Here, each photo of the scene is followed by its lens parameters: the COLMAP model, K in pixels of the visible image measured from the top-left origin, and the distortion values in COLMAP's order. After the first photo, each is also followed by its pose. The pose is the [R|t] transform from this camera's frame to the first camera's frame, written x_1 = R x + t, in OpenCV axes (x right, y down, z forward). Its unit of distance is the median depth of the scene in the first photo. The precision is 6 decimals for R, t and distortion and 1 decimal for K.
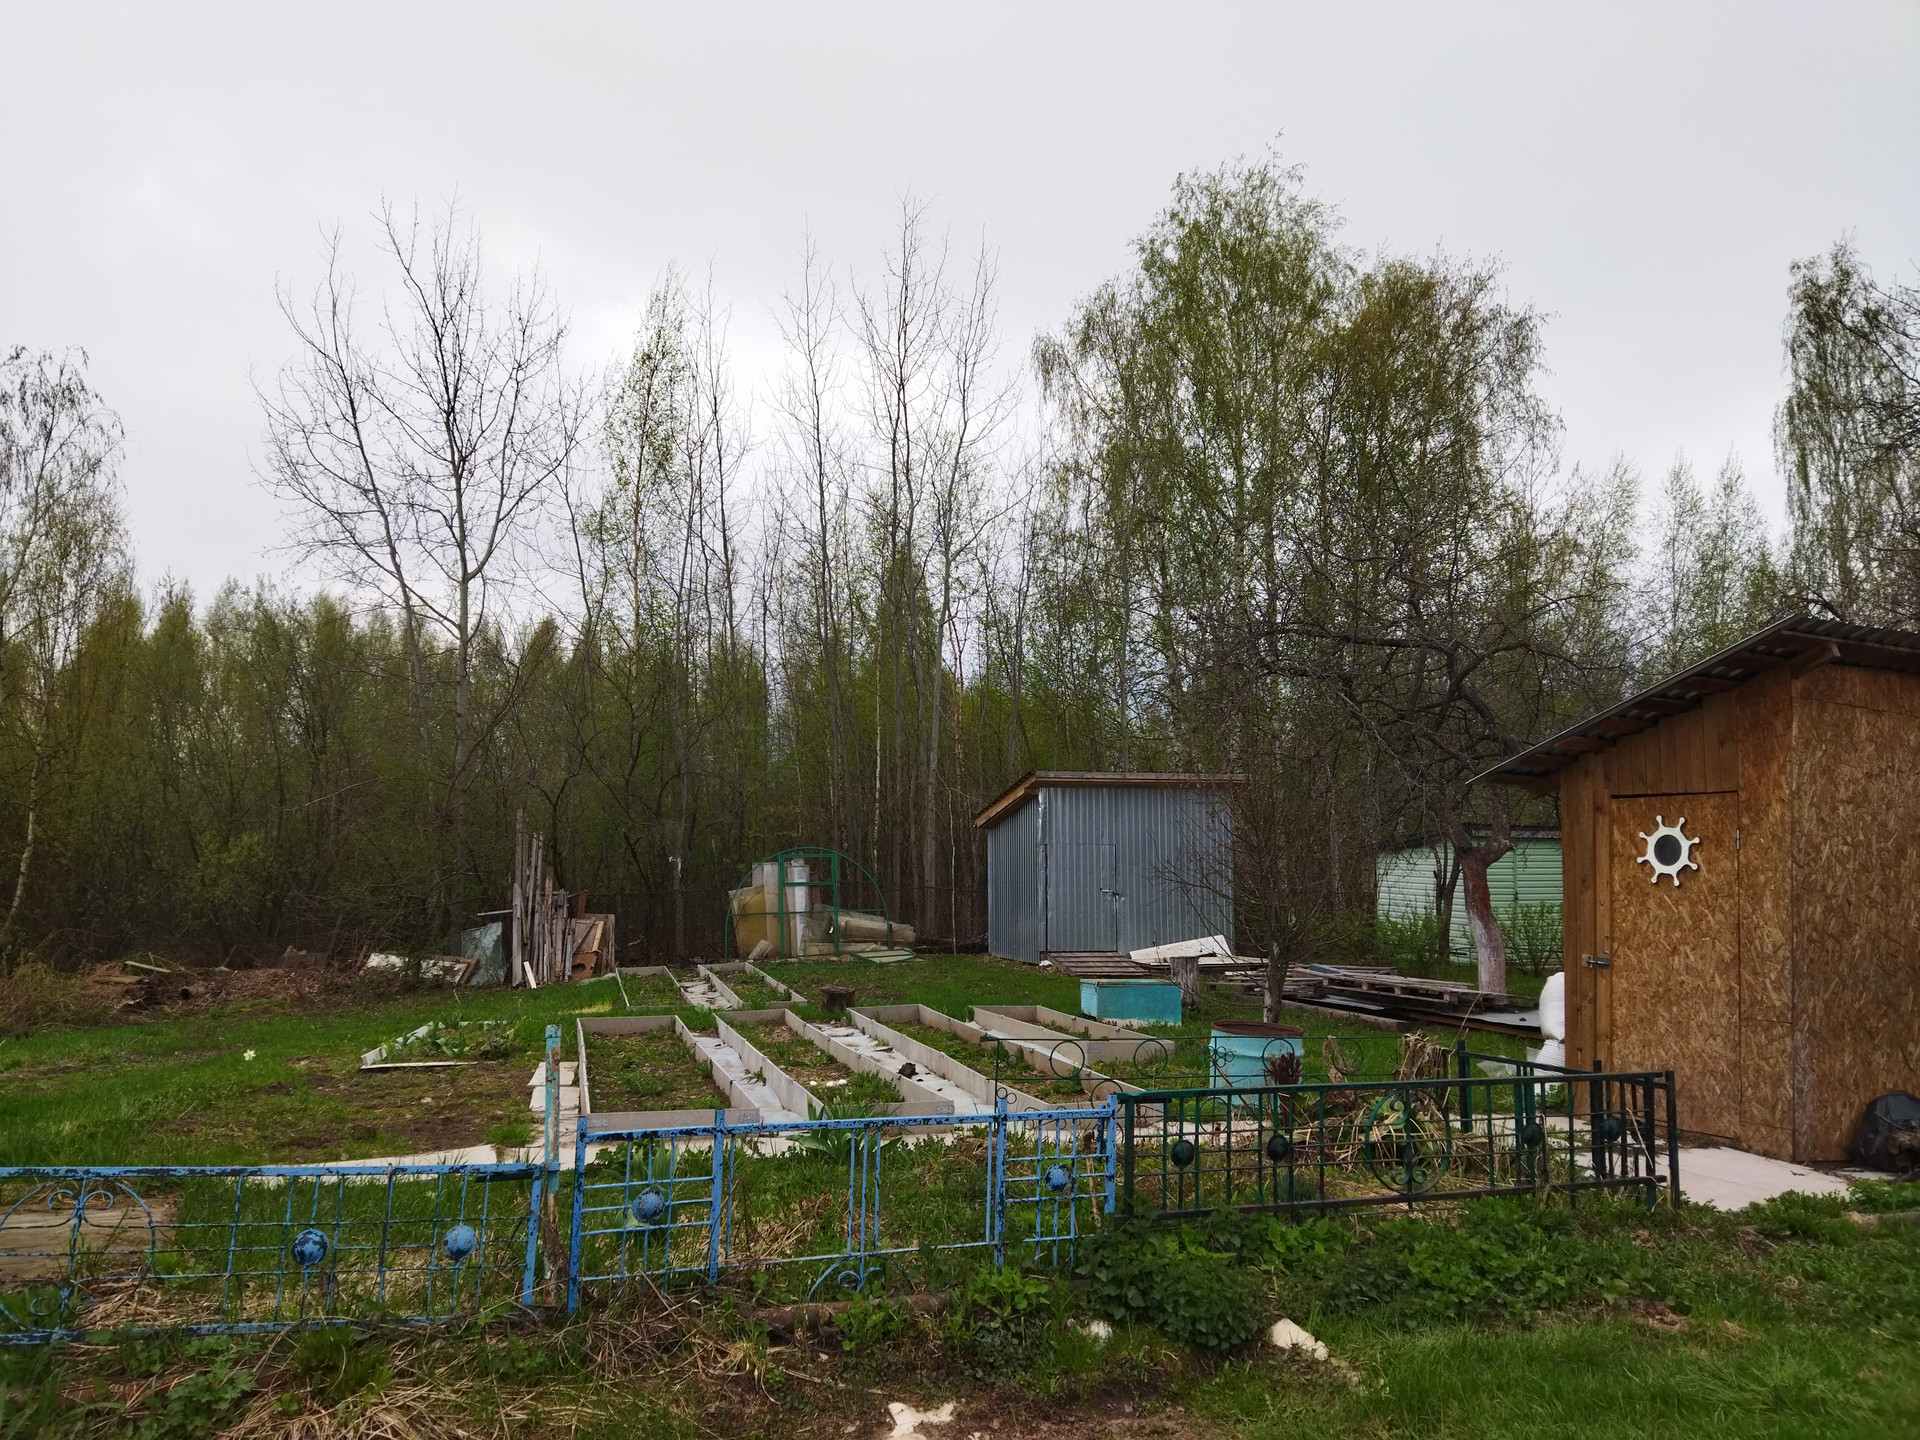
lens RADIAL K [[1489.3, 0, 925.0], [0, 1489.3, 668.0], [0, 0, 1]] dist [0.041669, -0.061307]
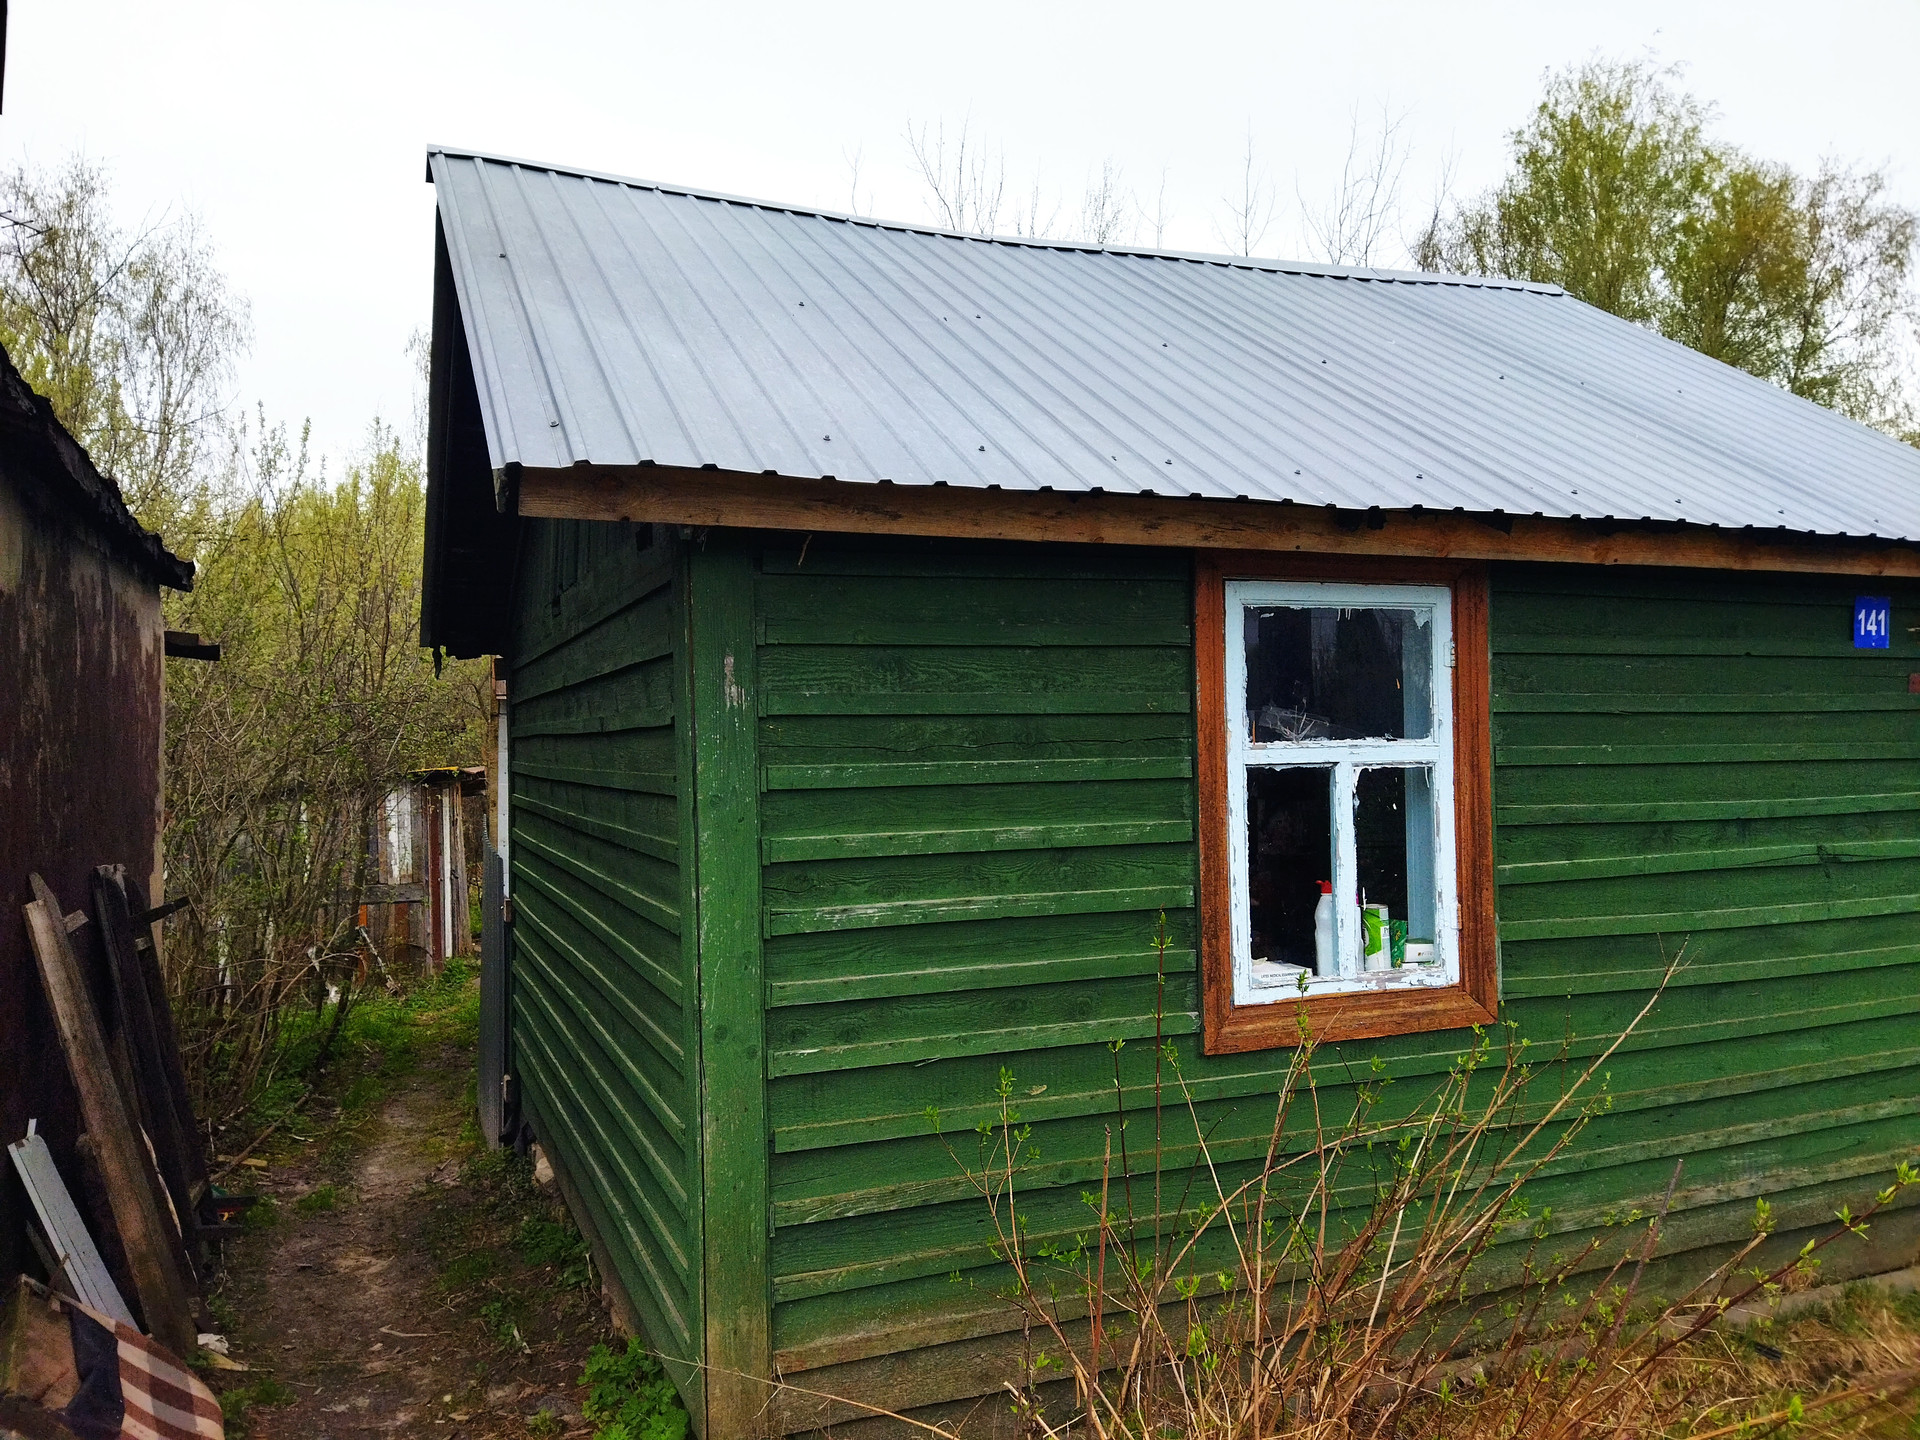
lens RADIAL K [[1489.3, 0, 968.8], [0, 1489.3, 721.1], [0, 0, 1]] dist [0.041669, -0.061307]
pose [[0.999482, -0.009348, -0.030809, -0.703322], [0.012478, 0.994599, 0.103036, -0.032521], [0.029680, -0.103367, 0.994200, -0.161858]]
